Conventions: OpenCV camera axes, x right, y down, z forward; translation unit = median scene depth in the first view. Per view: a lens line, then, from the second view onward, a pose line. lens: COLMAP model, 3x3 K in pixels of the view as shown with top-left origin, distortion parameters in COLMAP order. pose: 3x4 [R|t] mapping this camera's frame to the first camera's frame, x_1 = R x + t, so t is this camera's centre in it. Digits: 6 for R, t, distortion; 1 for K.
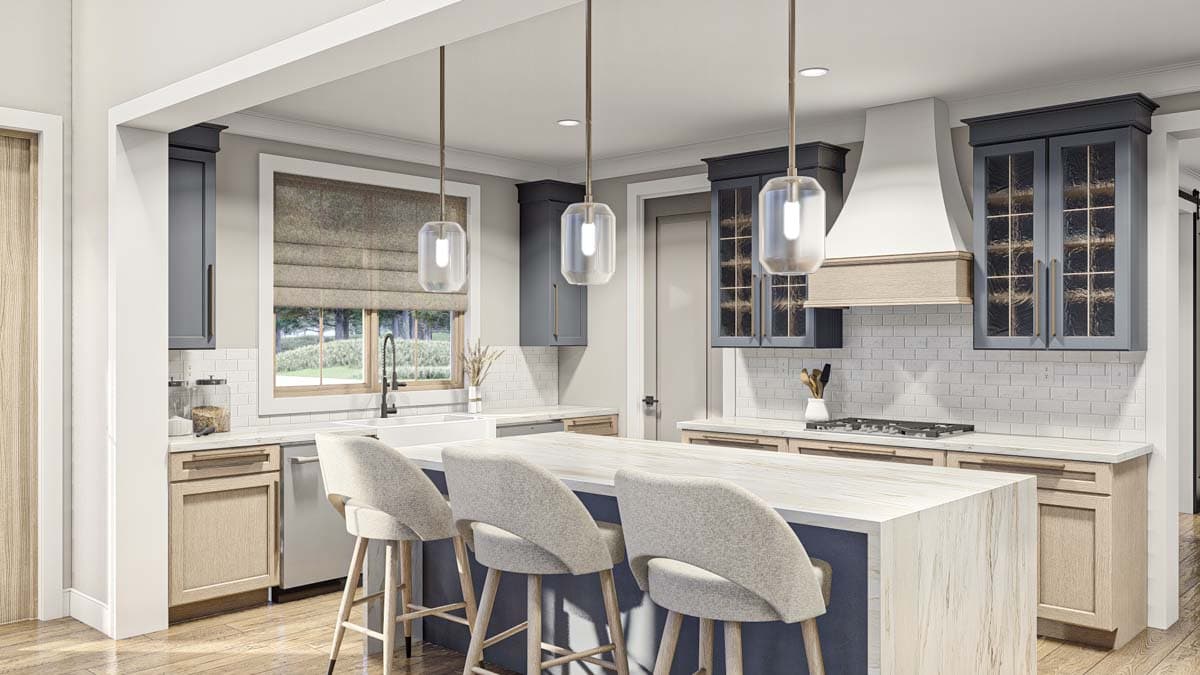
lens RADIAL K [[988.7, 0, 600.0], [0, 988.7, 337.5], [0, 0, 1]] dist [0.002335, 0.003284]
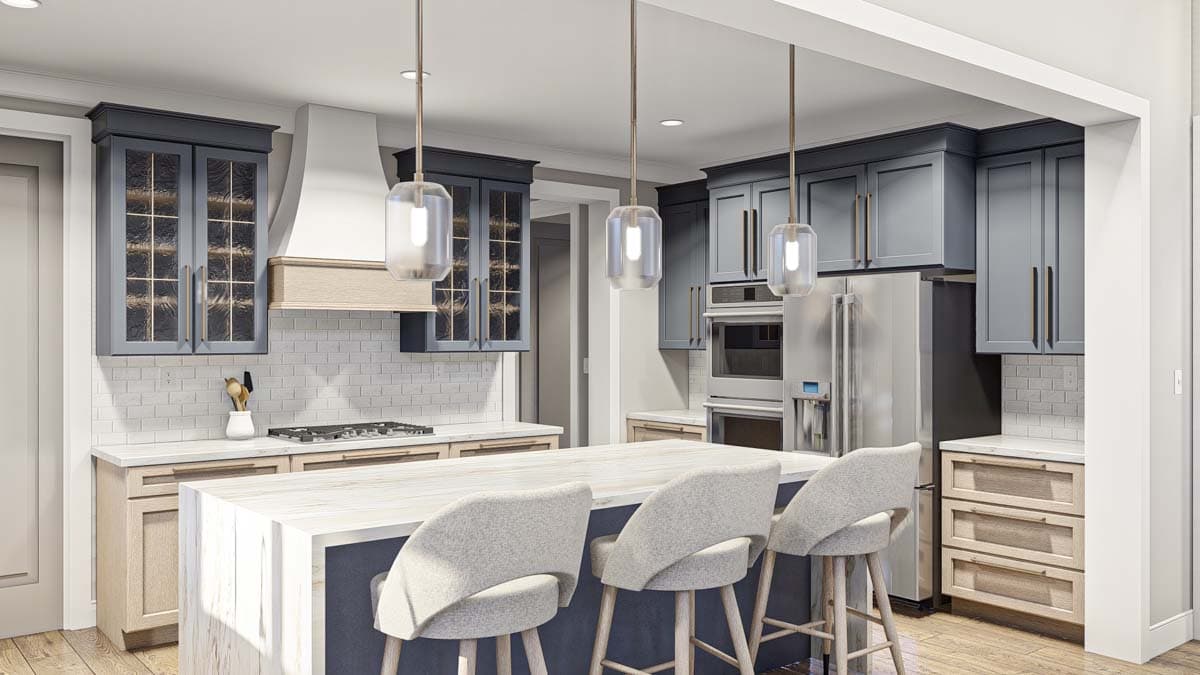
lens RADIAL K [[988.7, 0, 600.0], [0, 988.7, 337.5], [0, 0, 1]] dist [0.002335, 0.003284]
pose [[0.155414, 0.003634, 0.987843, -0.661469], [0.002357, 0.999989, -0.004050, 0.000118], [-0.987847, 0.002958, 0.155404, 0.595883]]
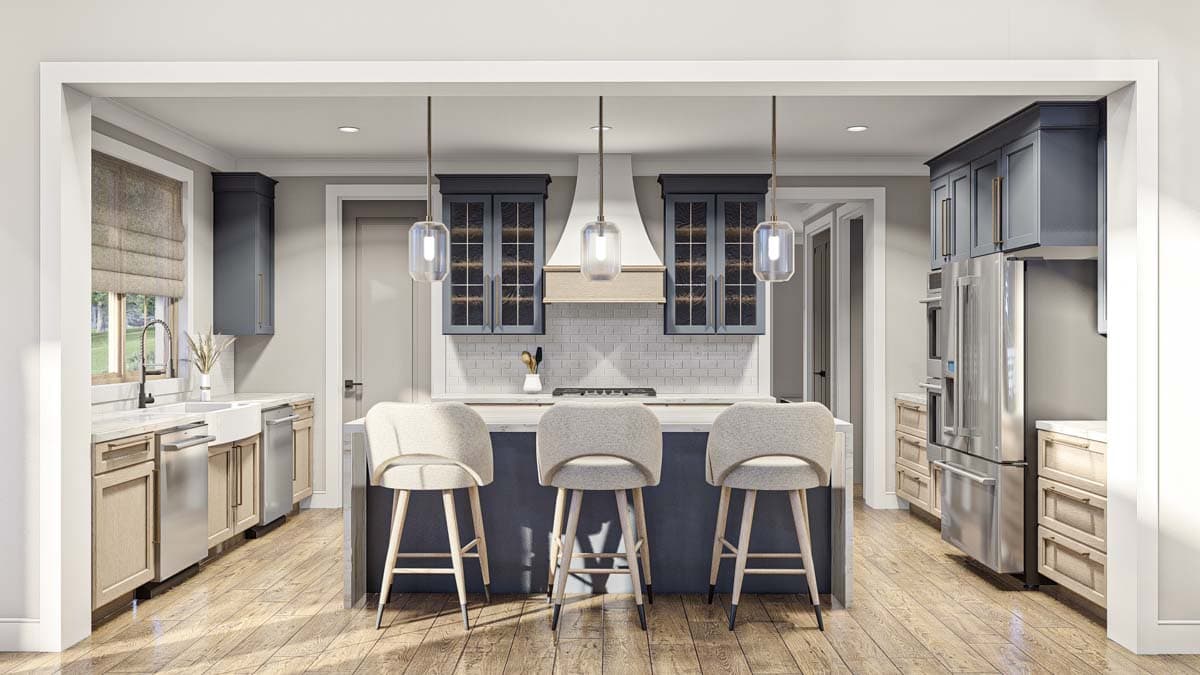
lens RADIAL K [[988.7, 0, 600.0], [0, 988.7, 337.5], [0, 0, 1]] dist [0.002335, 0.003284]
pose [[0.738376, 0.000702, 0.674389, -0.629915], [0.000226, 0.999999, -0.001289, 0.017378], [-0.674389, 0.001104, 0.738375, 0.000798]]
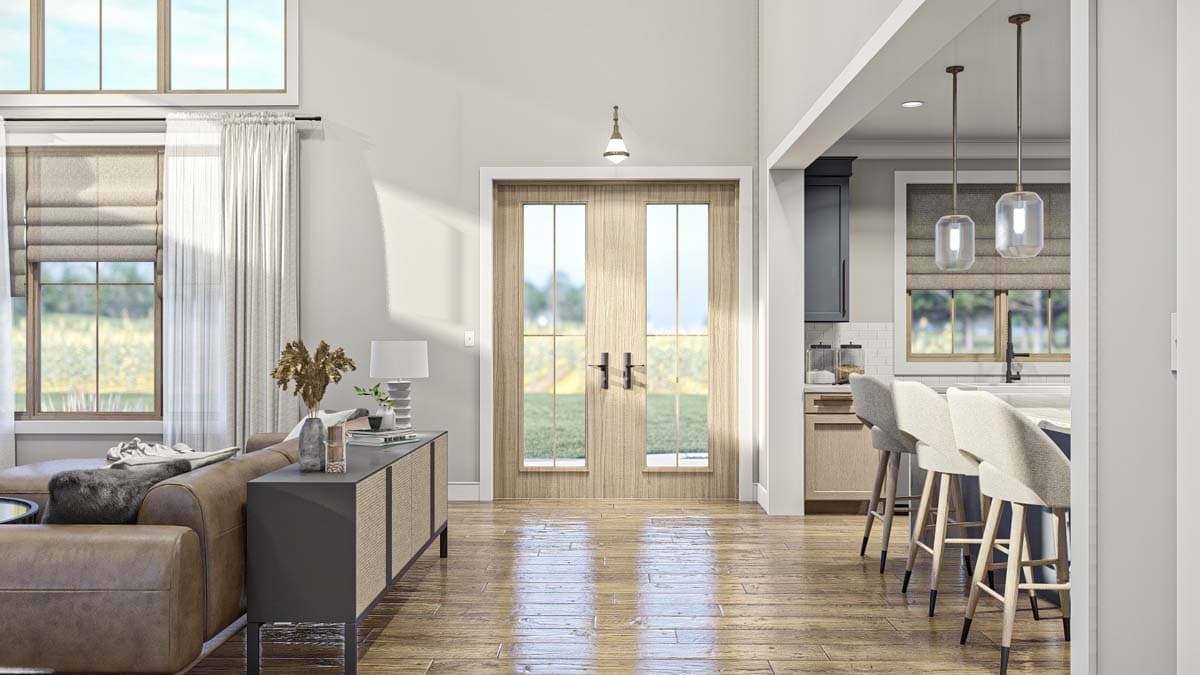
lens RADIAL K [[988.7, 0, 600.0], [0, 988.7, 337.5], [0, 0, 1]] dist [0.002335, 0.003284]
pose [[0.667907, 0.000449, -0.744245, 0.383142], [-0.001571, 0.999998, -0.000807, 0.034351], [0.744243, 0.001708, 0.667906, -0.156112]]
